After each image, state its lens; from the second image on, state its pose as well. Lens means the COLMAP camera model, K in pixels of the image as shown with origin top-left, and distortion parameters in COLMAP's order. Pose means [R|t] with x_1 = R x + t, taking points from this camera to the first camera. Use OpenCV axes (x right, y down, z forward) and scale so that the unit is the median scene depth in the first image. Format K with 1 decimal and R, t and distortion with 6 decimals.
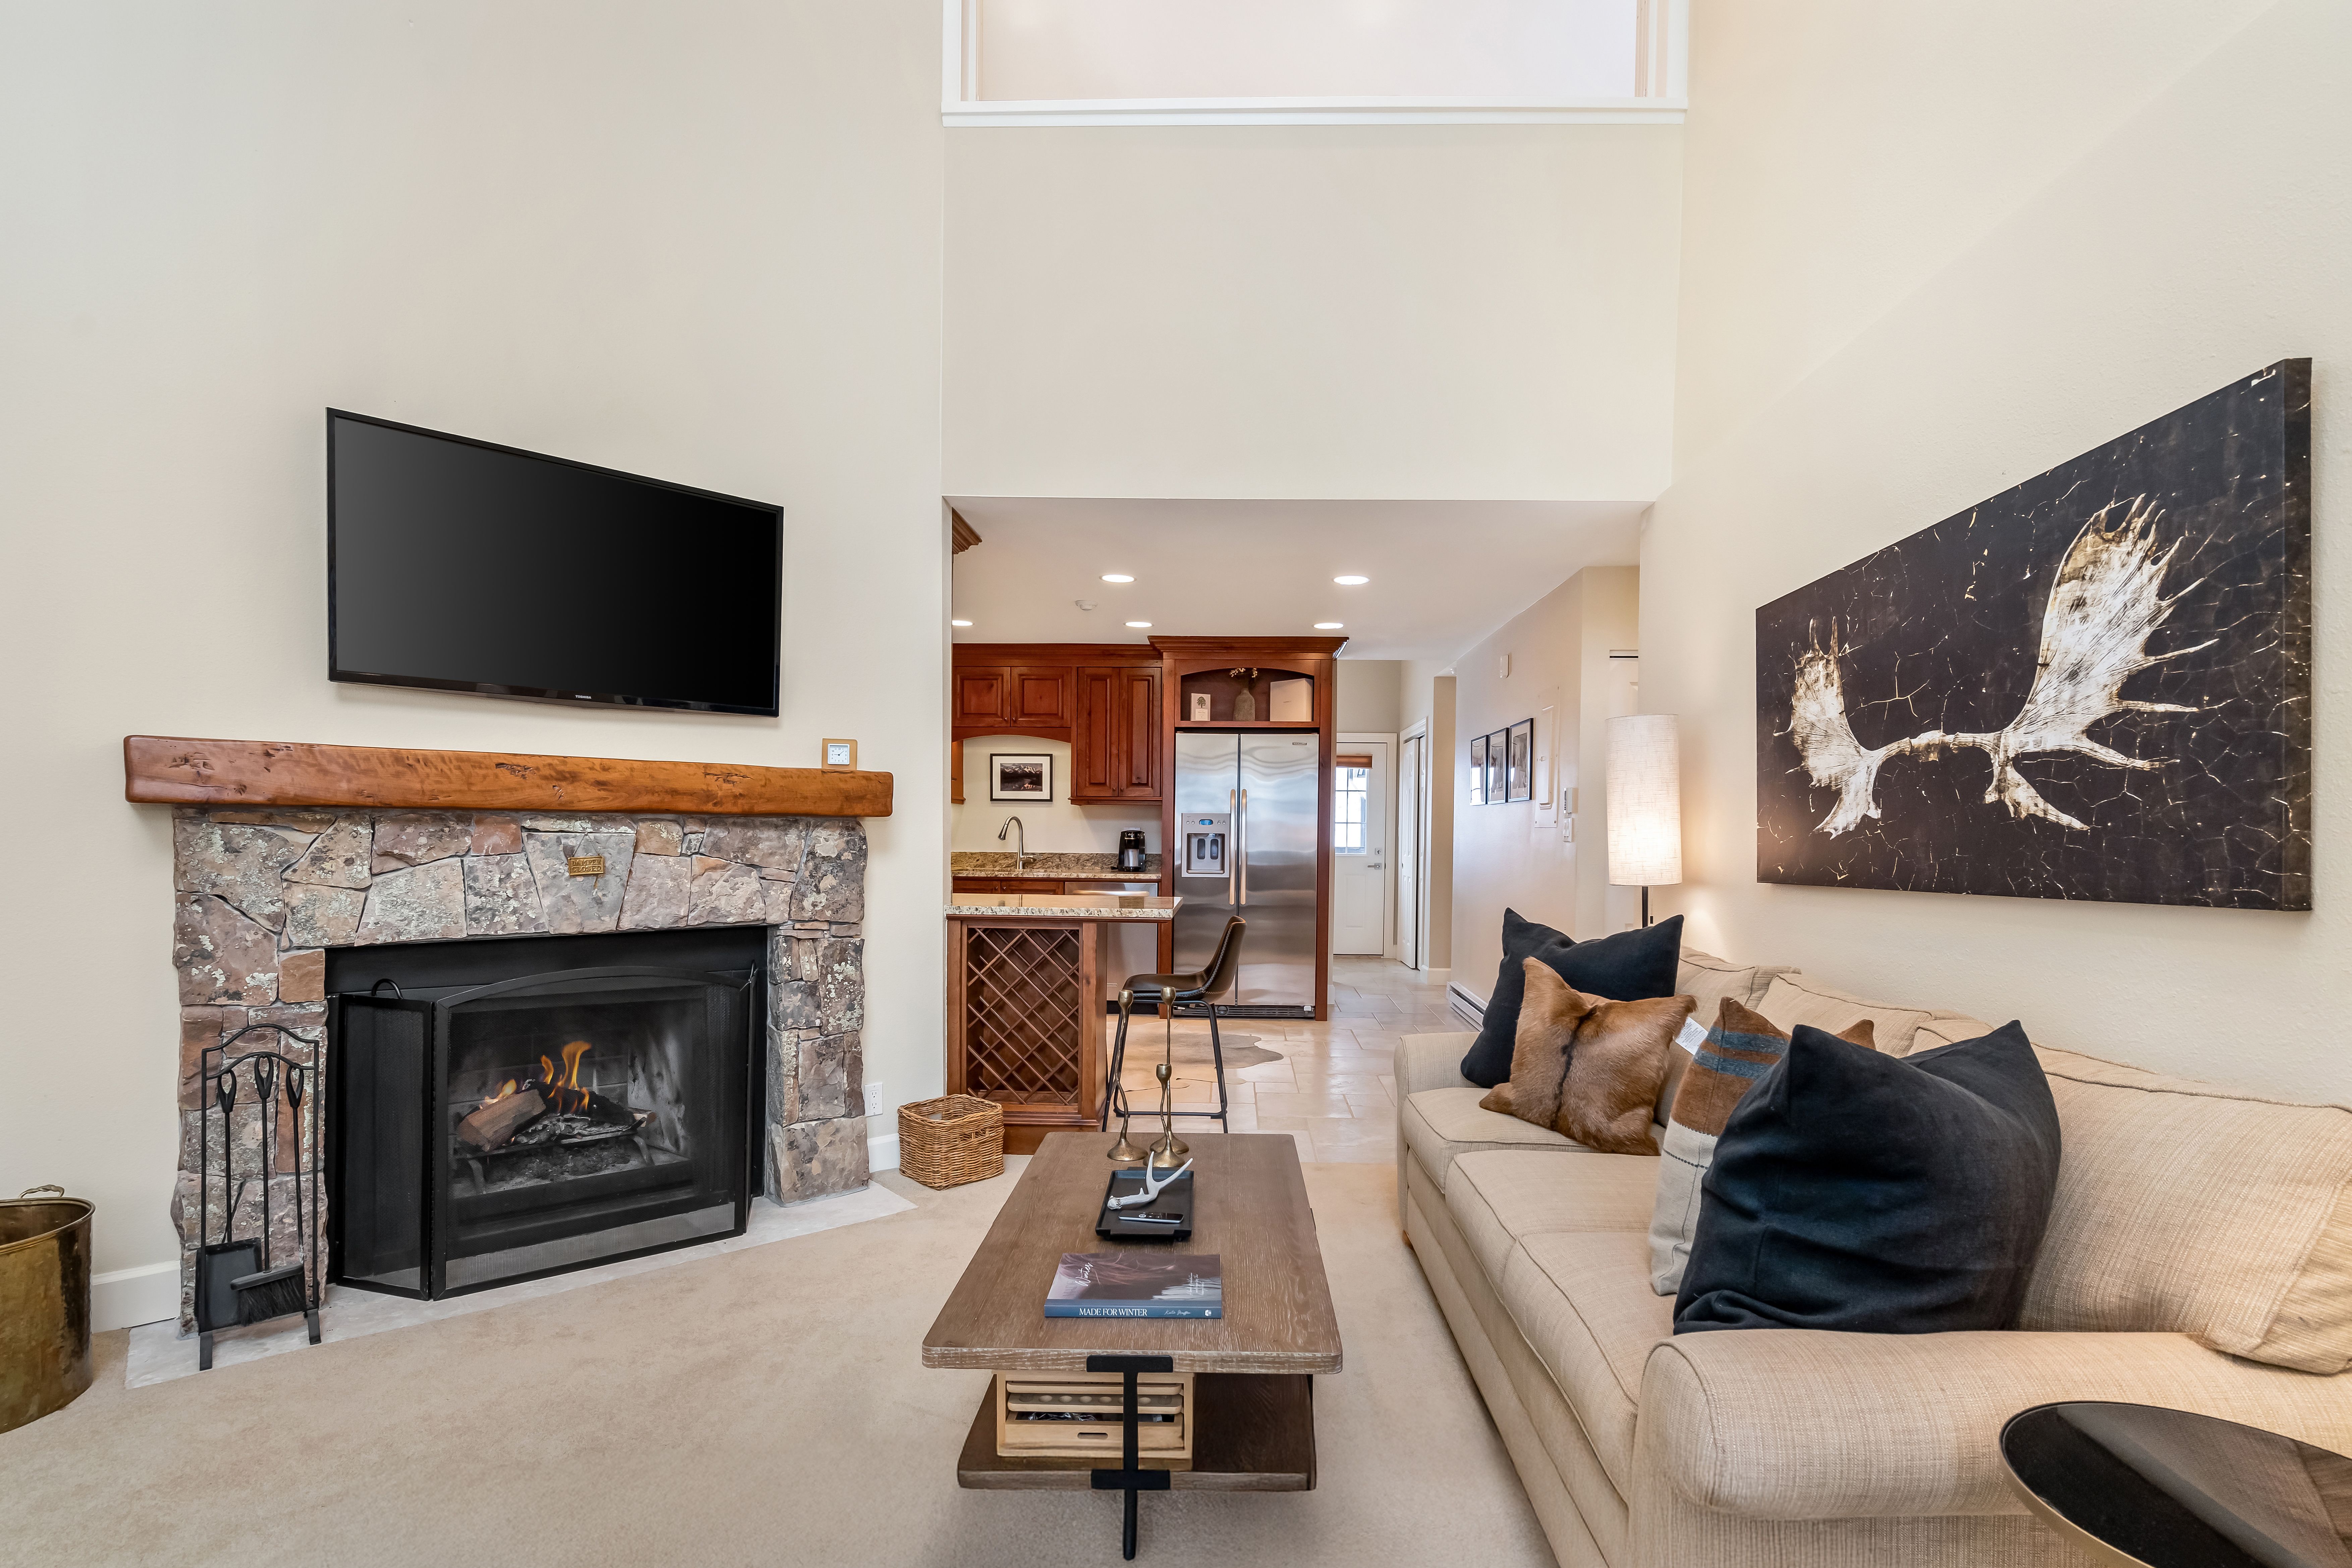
lens RADIAL K [[1082.4, 0, 1214.9], [0, 1082.4, 805.5], [0, 0, 1]] dist [-0.001852, 0.000567]
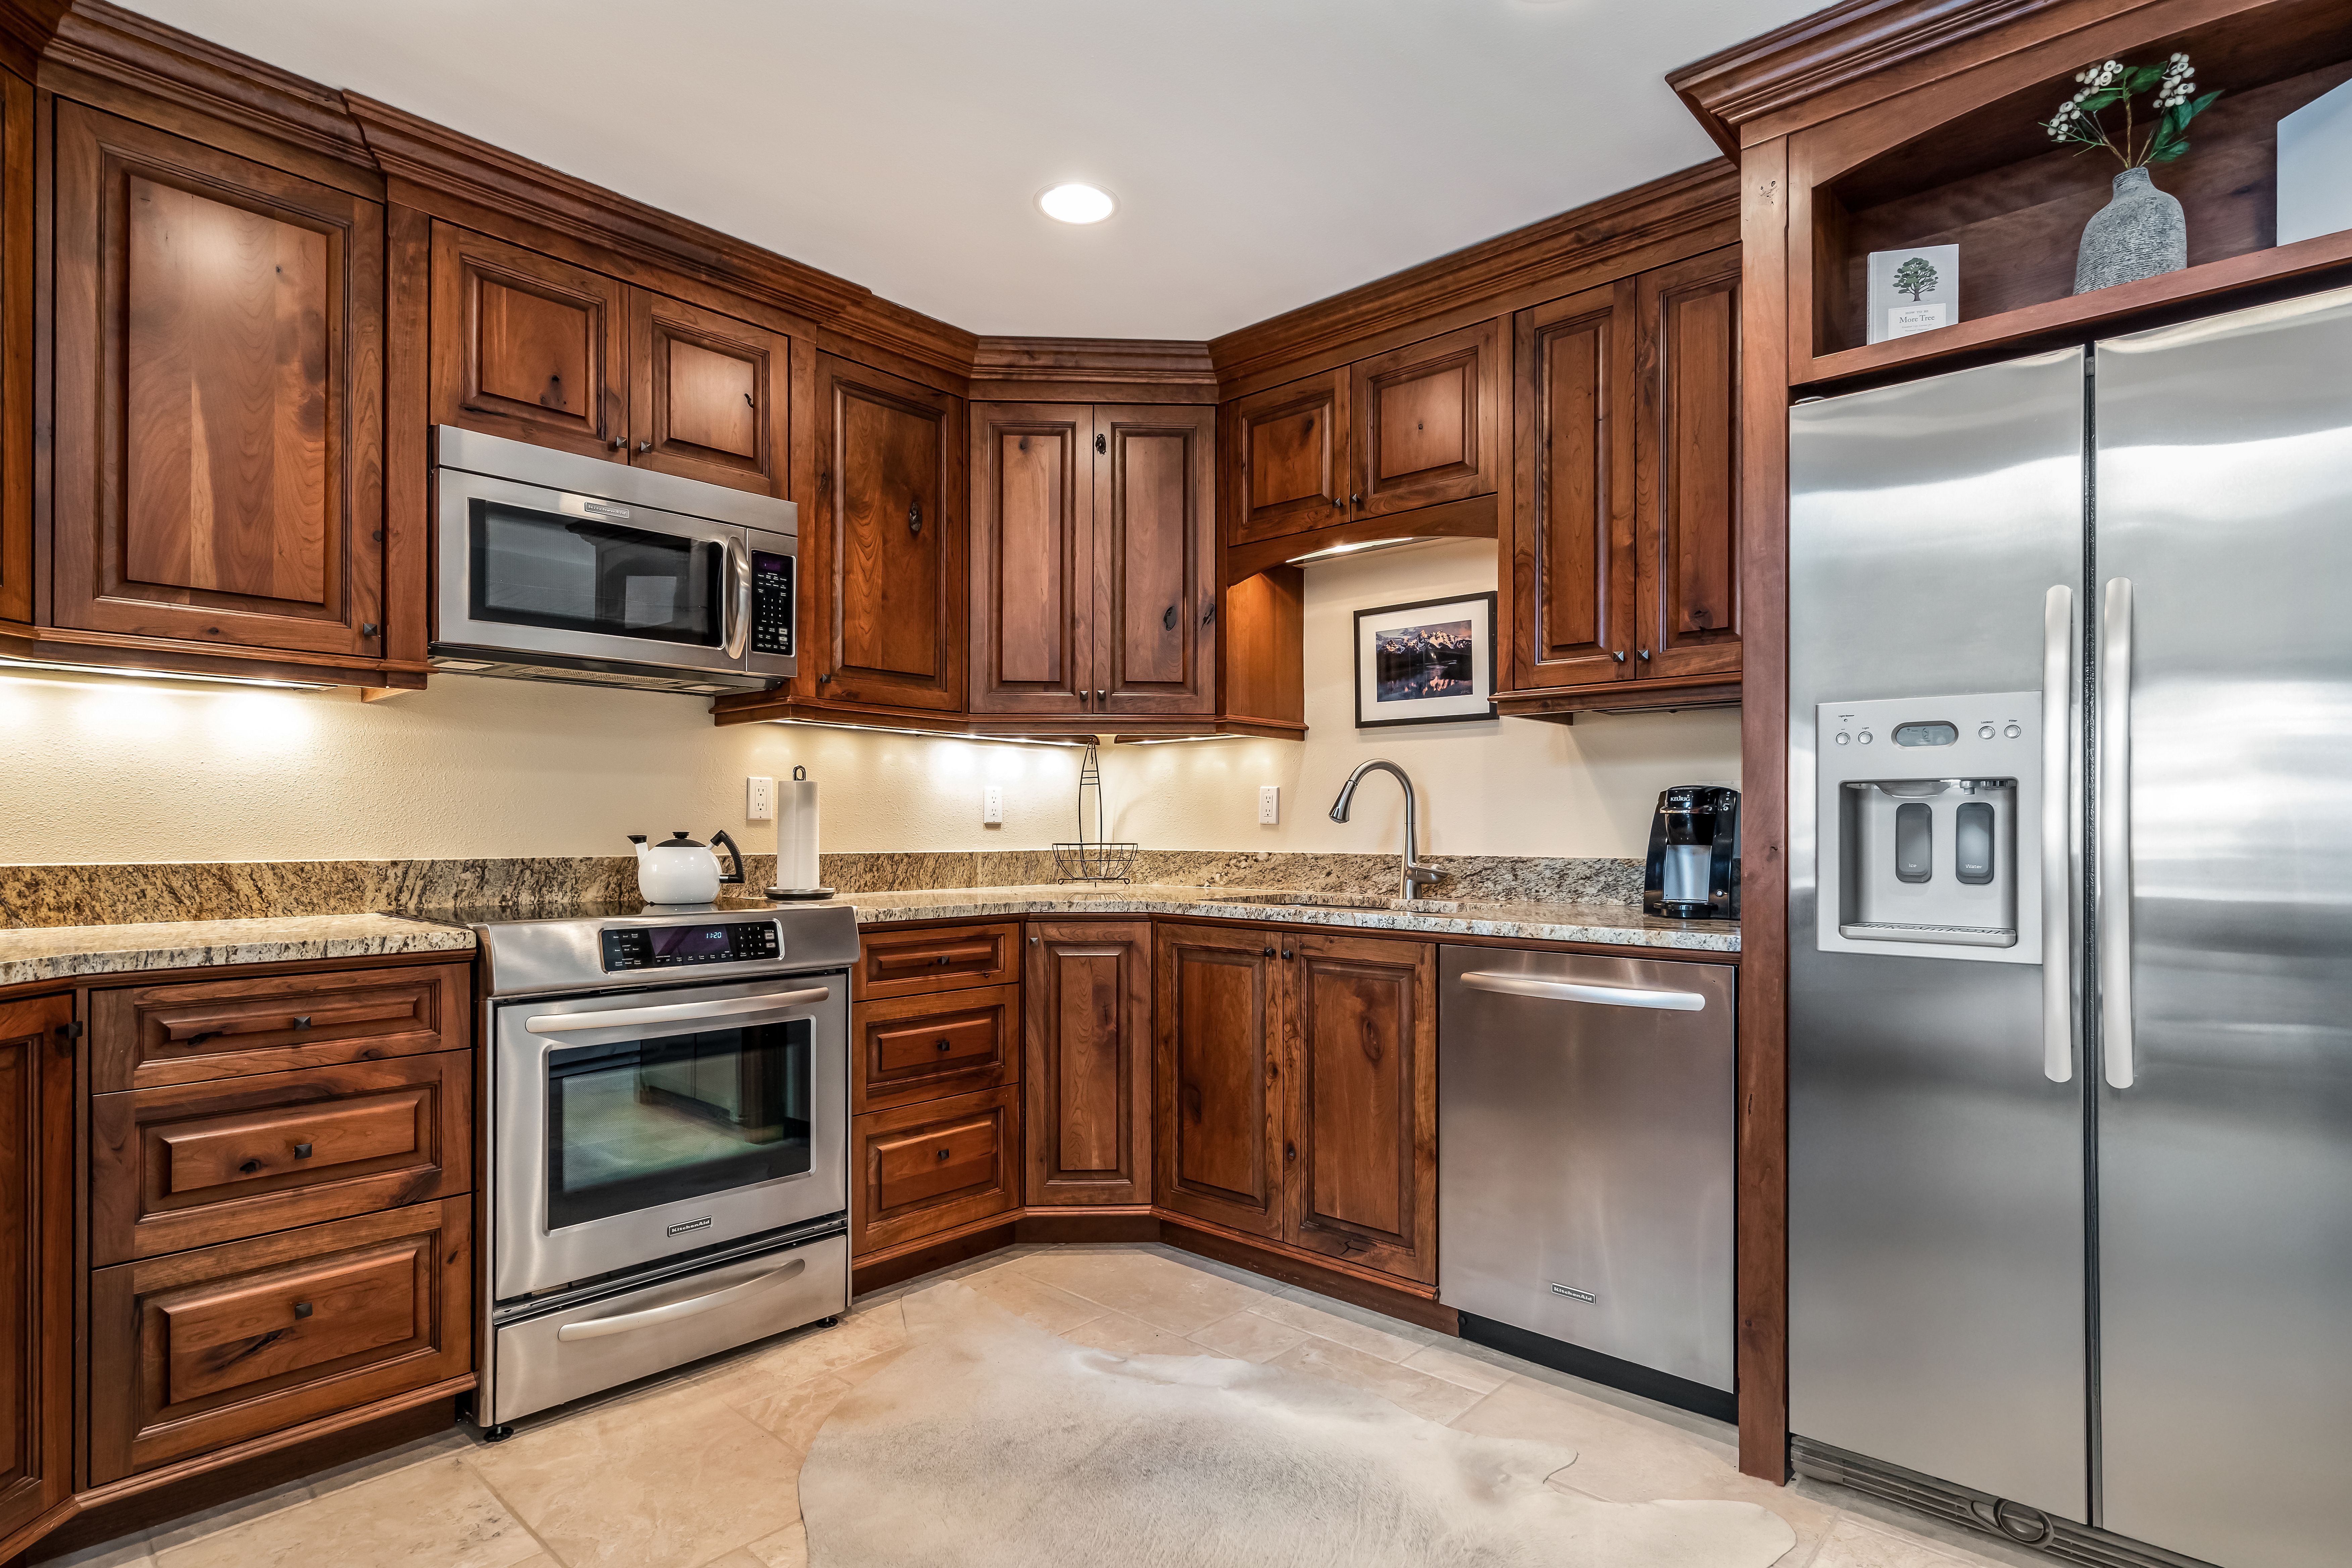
lens RADIAL K [[1201.0, 0, 1177.4], [0, 1201.0, 818.4], [0, 0, 1]] dist [0.001795, 0.000824]
pose [[0.749412, -0.015632, -0.661919, 0.144923], [0.021130, 0.999777, 0.000313, 0.100474], [0.661766, -0.014221, 0.749575, 2.193006]]
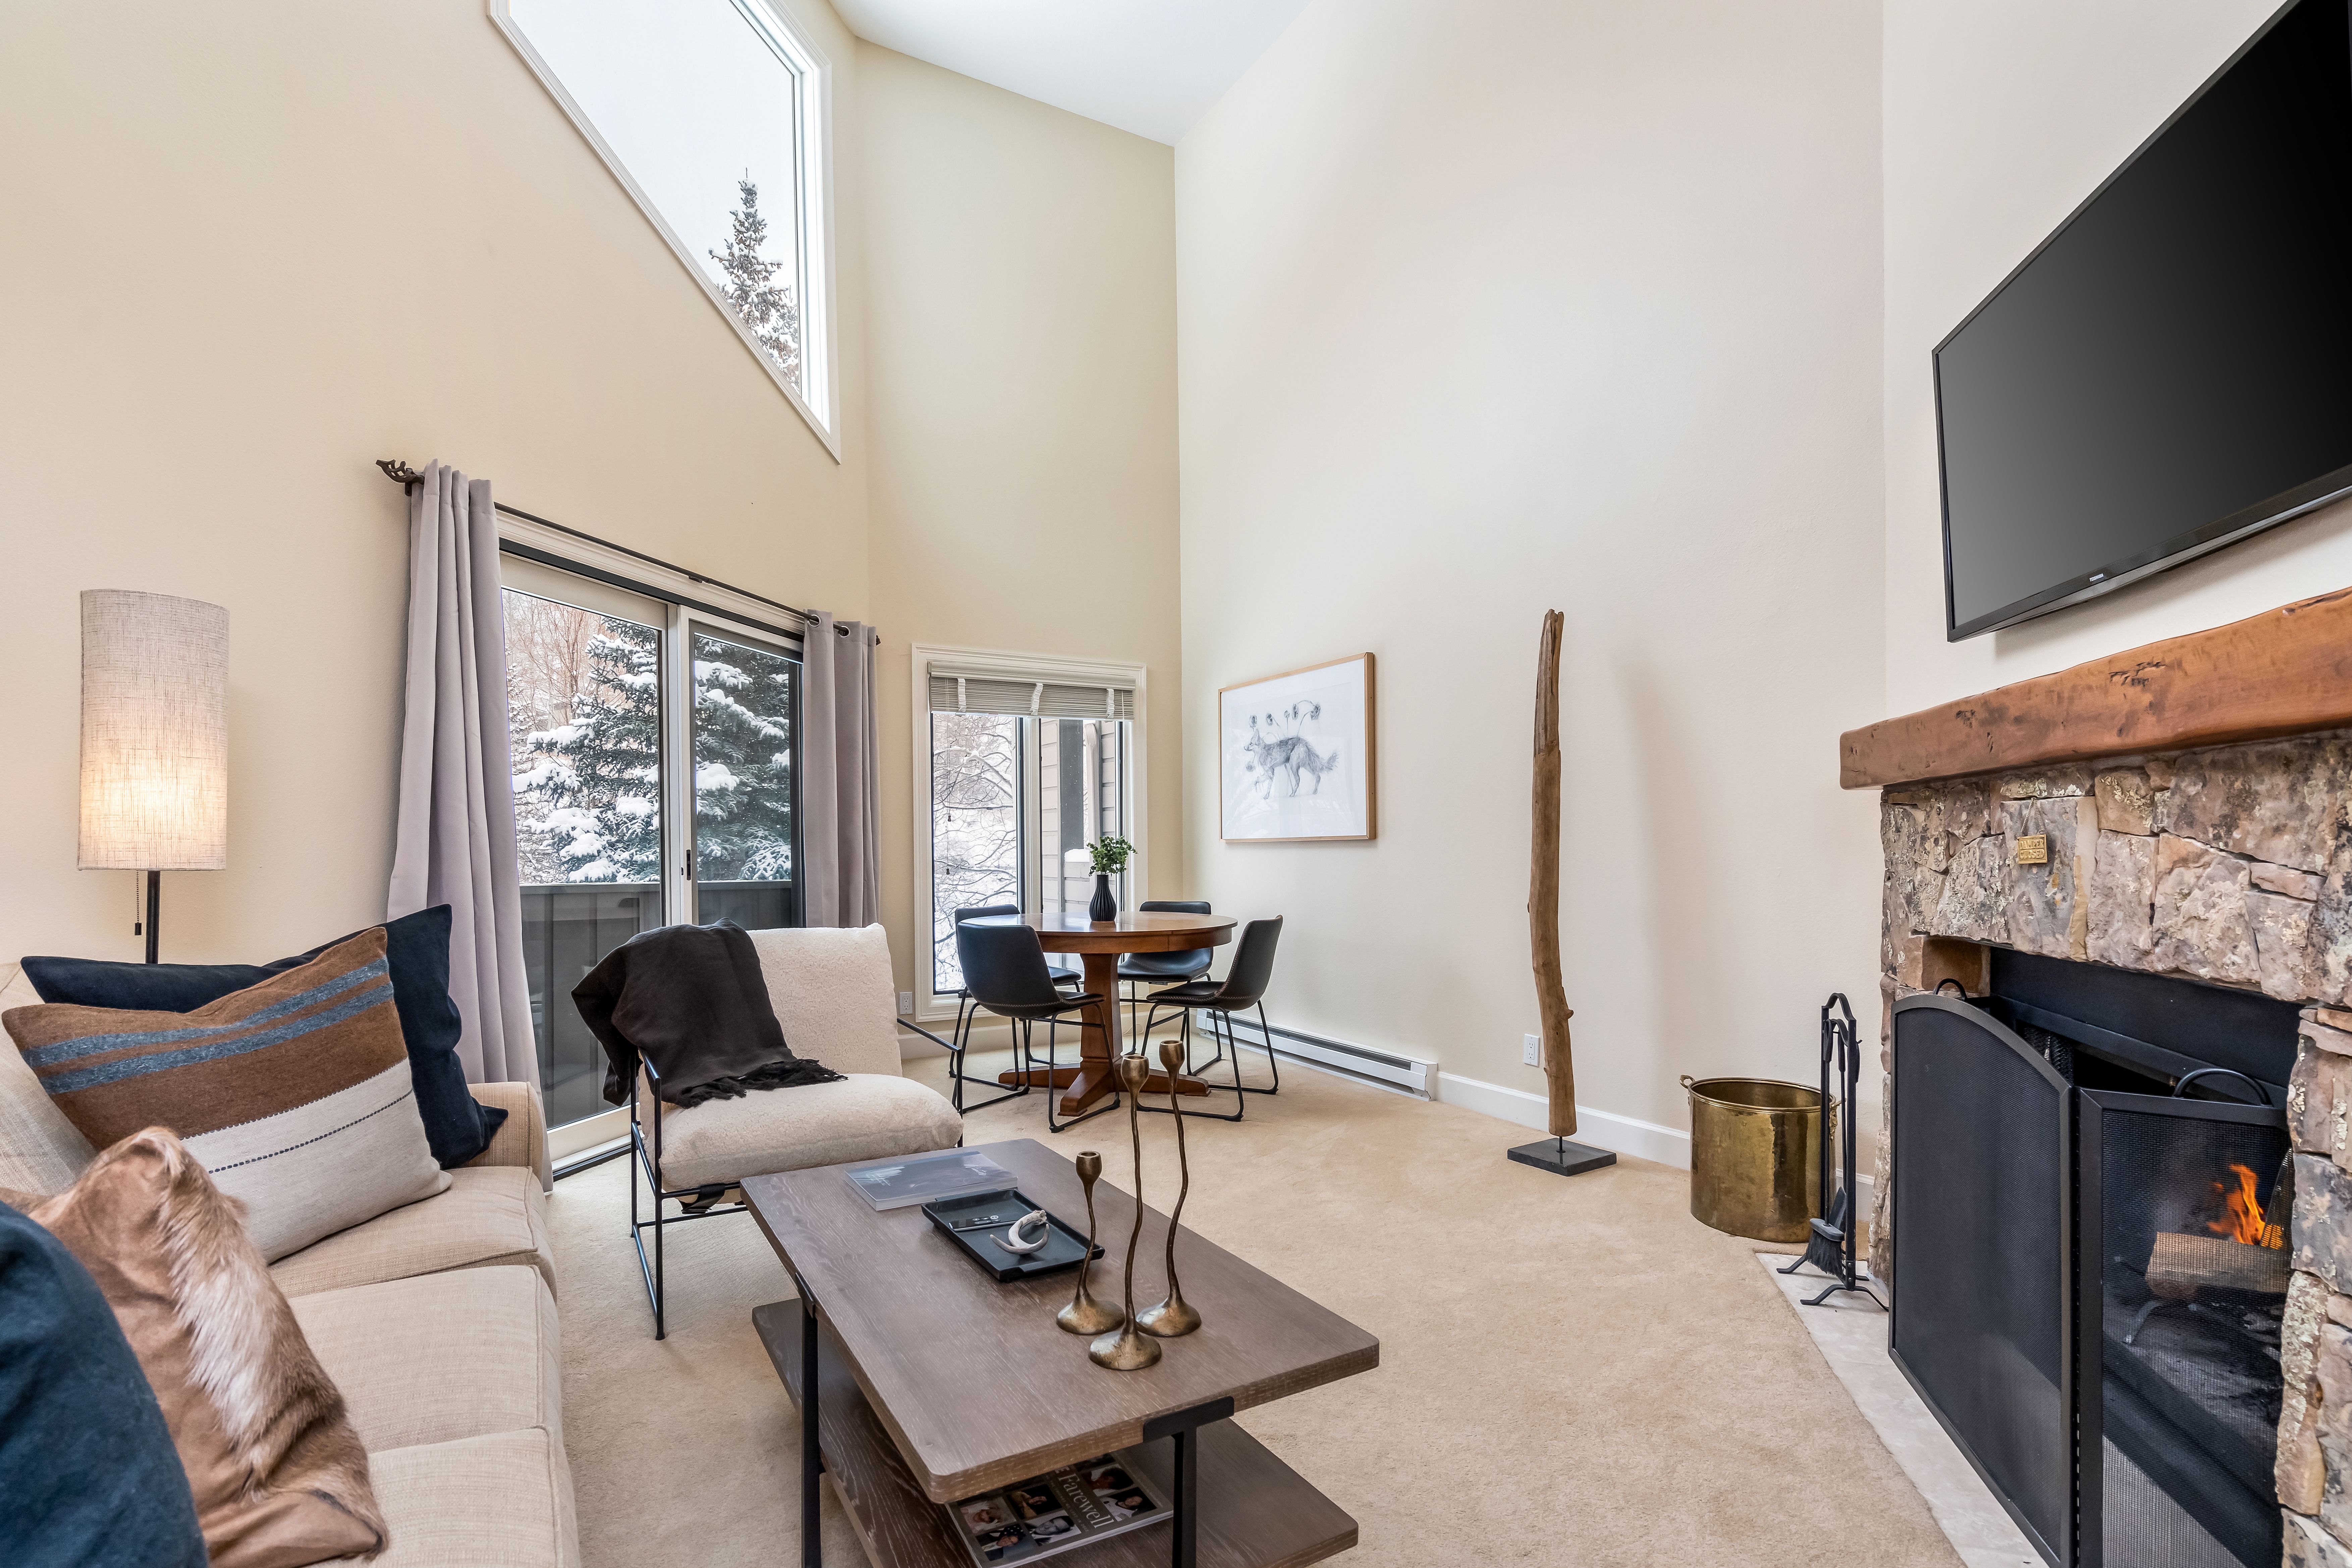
lens RADIAL K [[1095.2, 0, 1168.0], [0, 1095.2, 854.1], [0, 0, 1]] dist [0.000962, 0.001217]
pose [[-0.856414, -0.006198, -0.516252, 0.276393], [0.003571, 0.999833, -0.017926, 0.094697], [0.516277, -0.017196, -0.856249, 1.798531]]
